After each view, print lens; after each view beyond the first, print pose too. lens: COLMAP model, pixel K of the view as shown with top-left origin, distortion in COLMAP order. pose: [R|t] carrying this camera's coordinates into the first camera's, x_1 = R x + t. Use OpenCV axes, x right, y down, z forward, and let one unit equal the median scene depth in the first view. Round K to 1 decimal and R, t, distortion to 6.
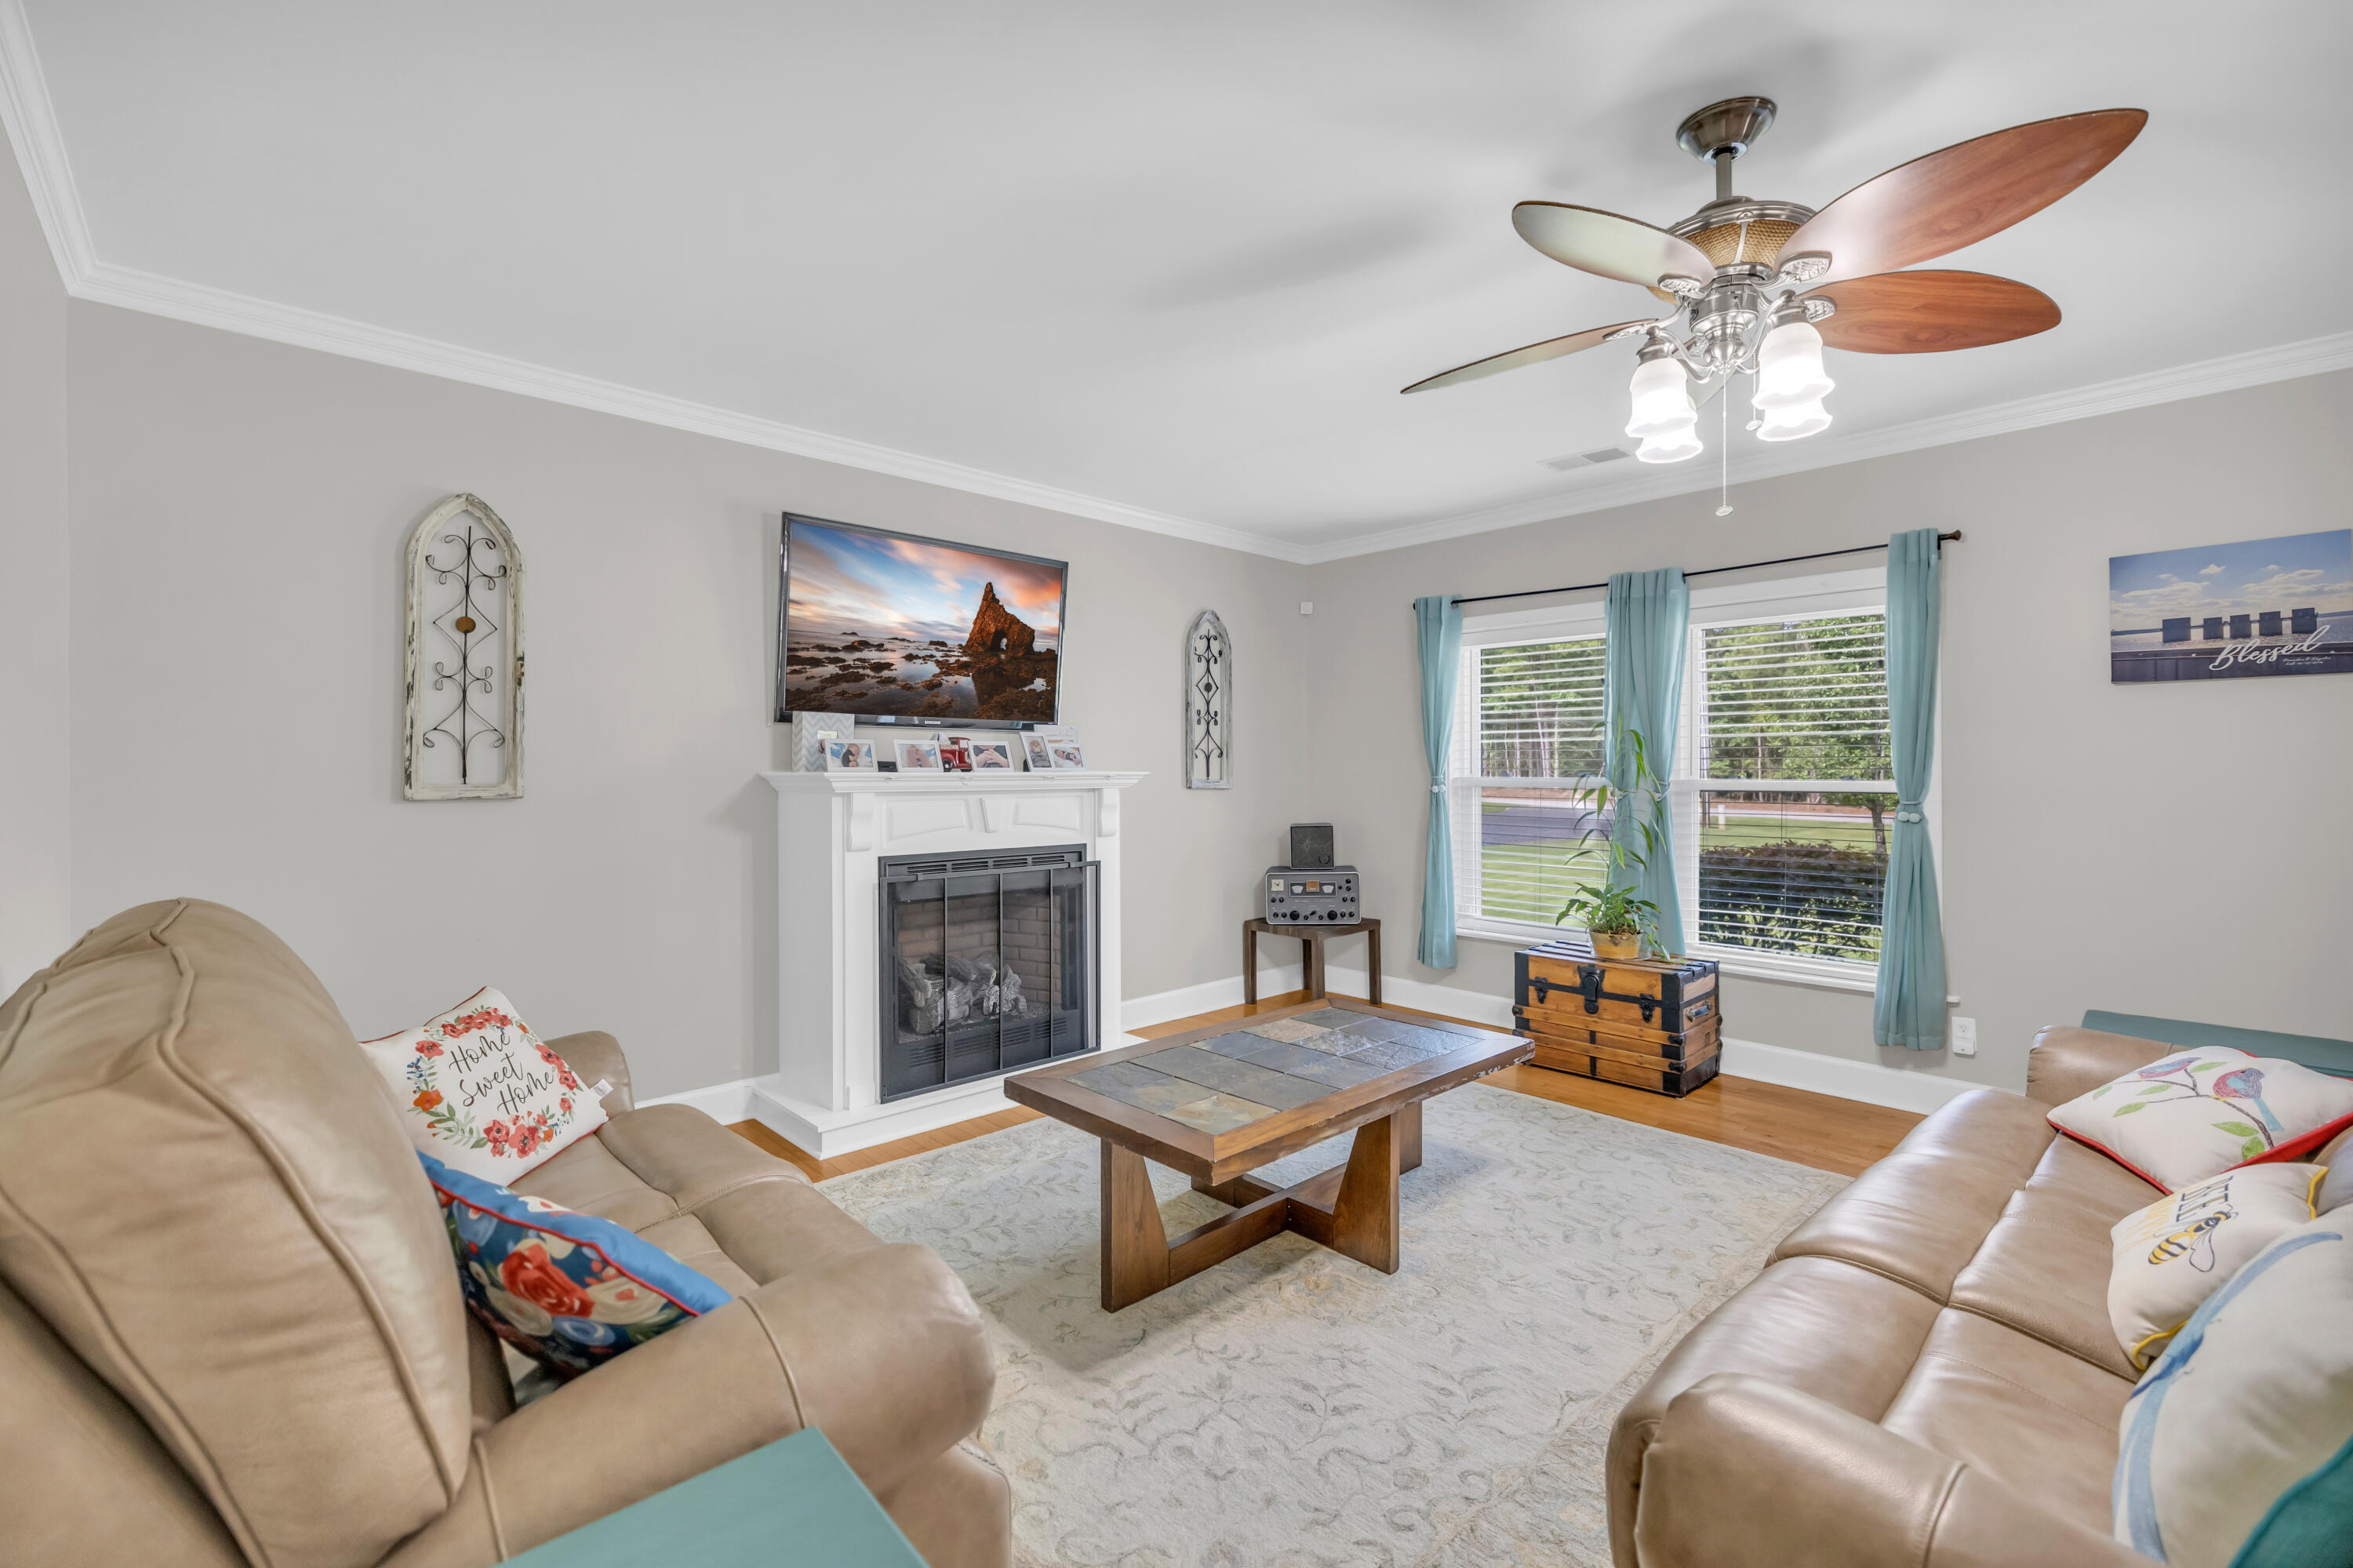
lens RADIAL K [[992.6, 0, 1176.5], [0, 992.6, 784.0], [0, 0, 1]] dist [0.001099, -0.000240]
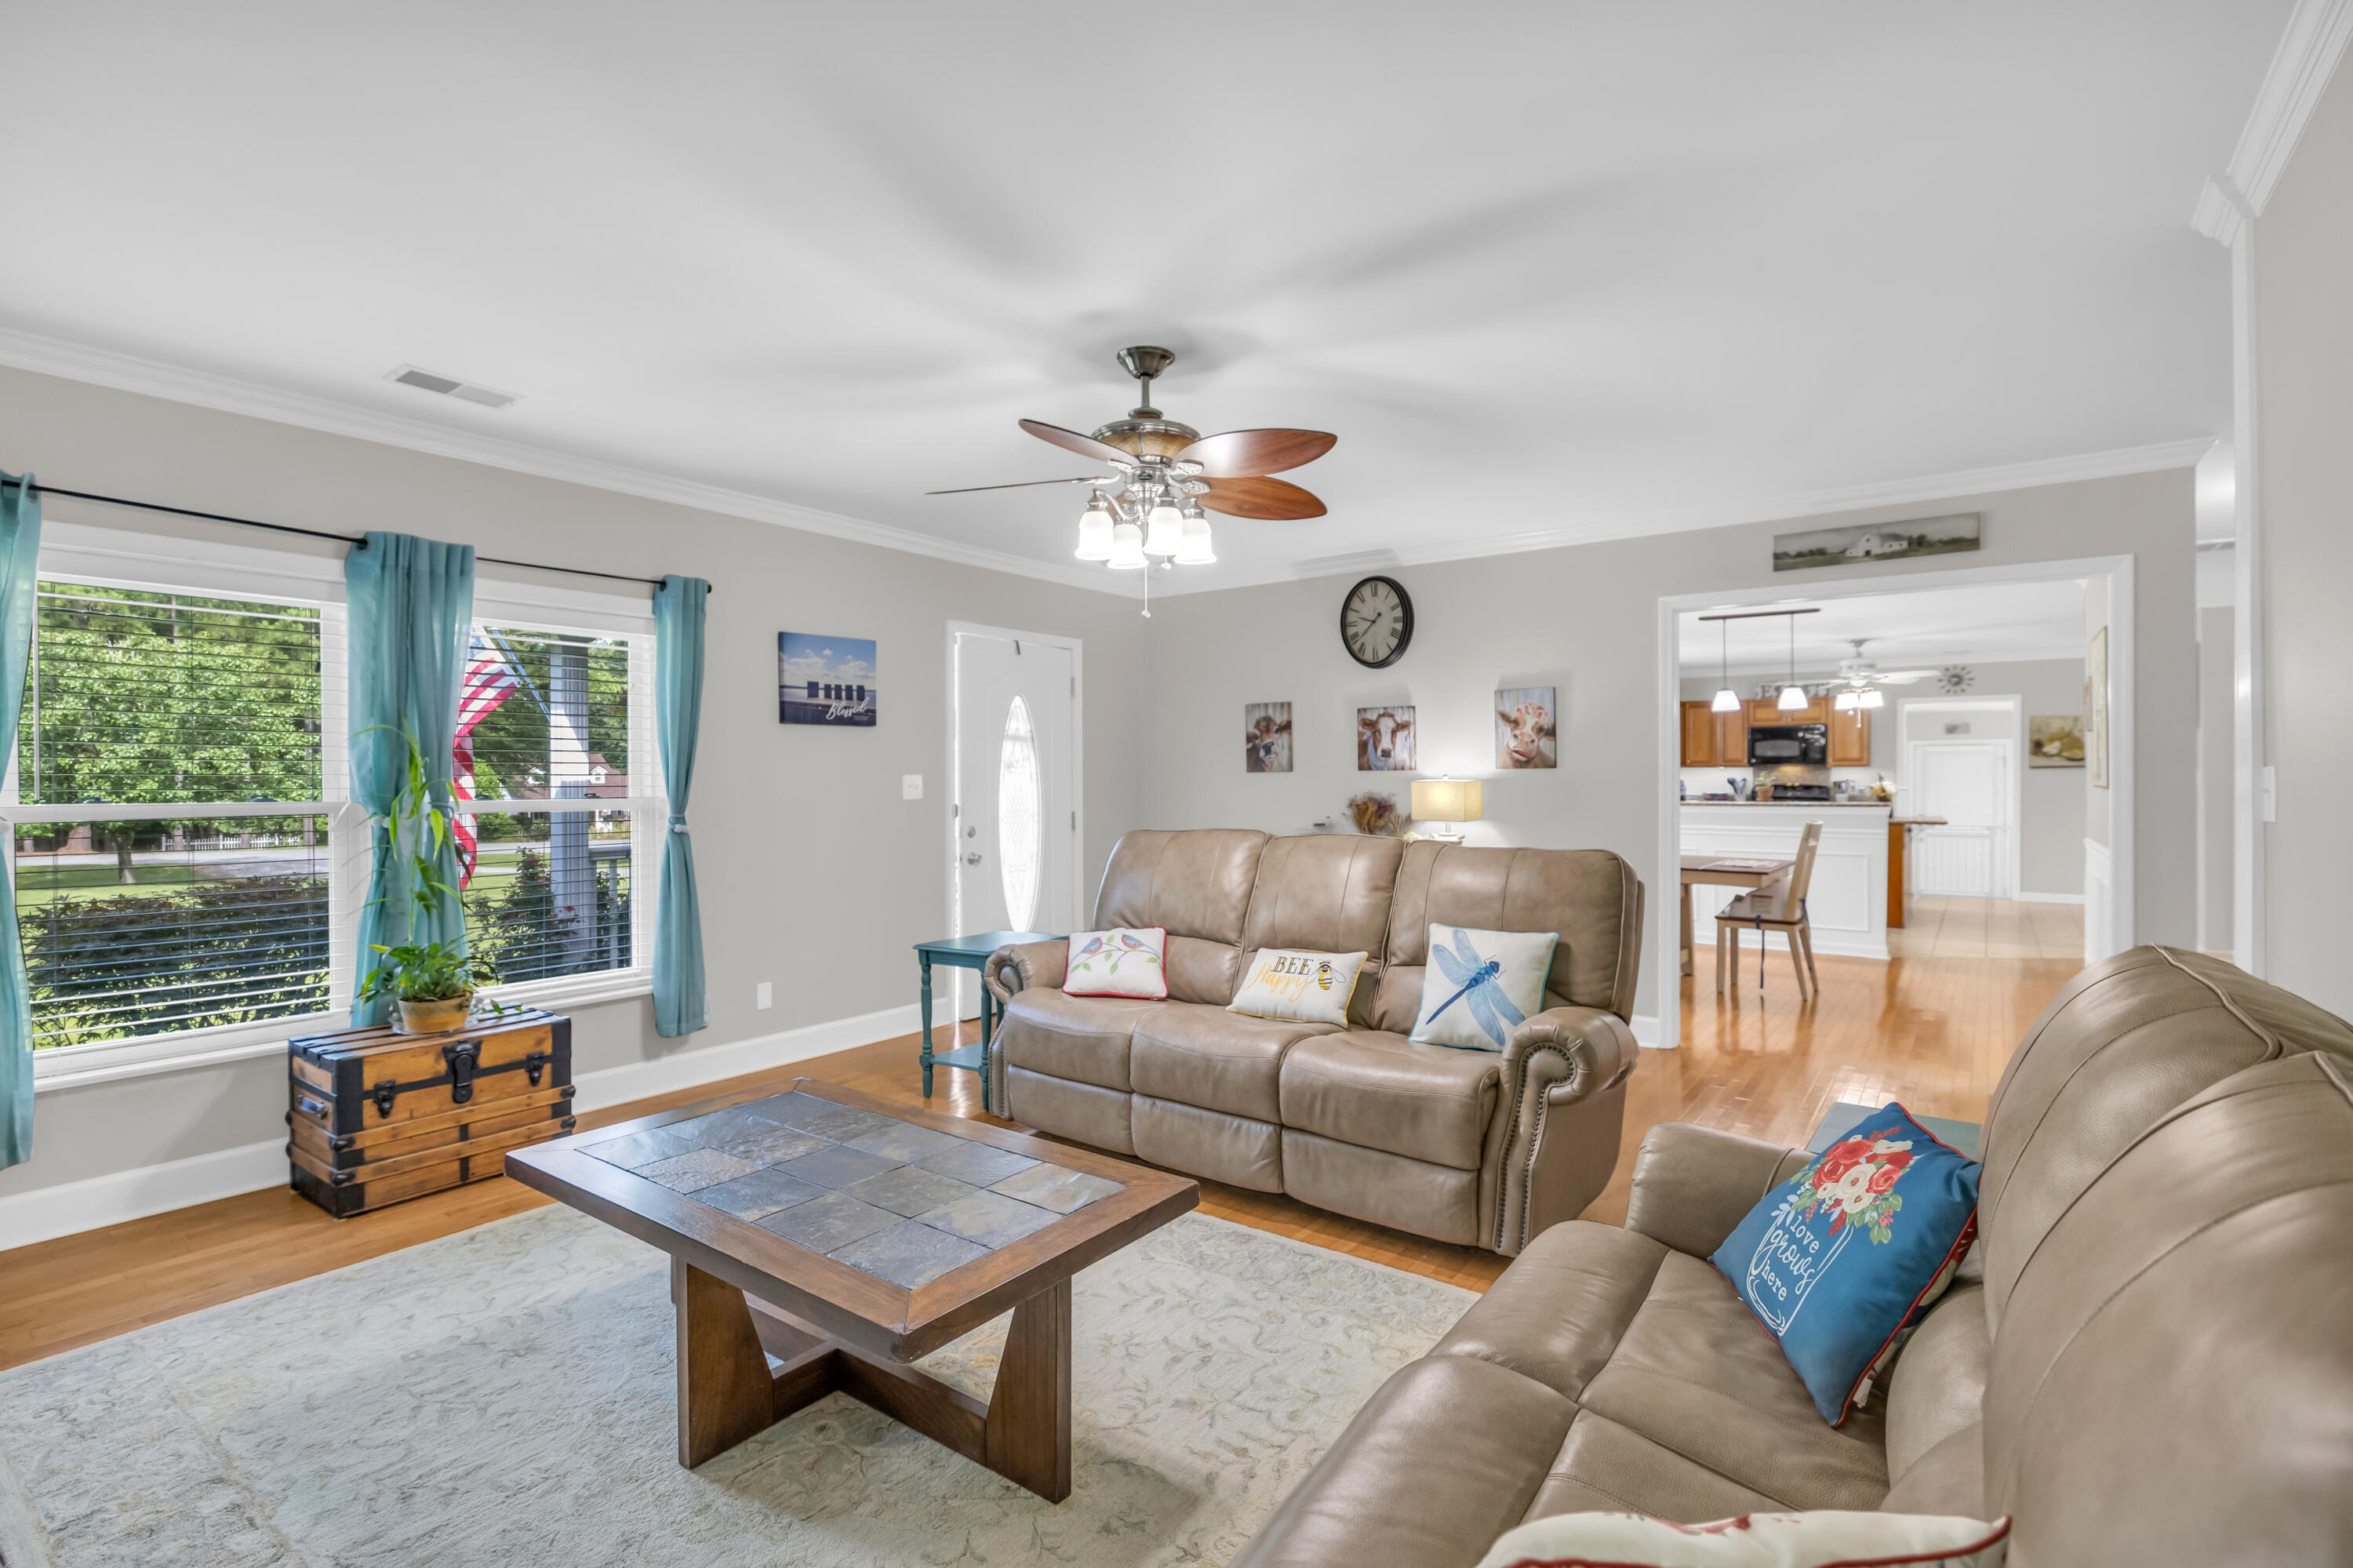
lens RADIAL K [[1081.8, 0, 1176.5], [0, 1081.8, 784.0], [0, 0, 1]] dist [-0.011668, 0.000151]
pose [[-0.169014, -0.002790, 0.985610, -0.622756], [0.018992, 0.999801, 0.006087, -0.015737], [-0.985431, 0.019748, -0.168928, 0.722876]]
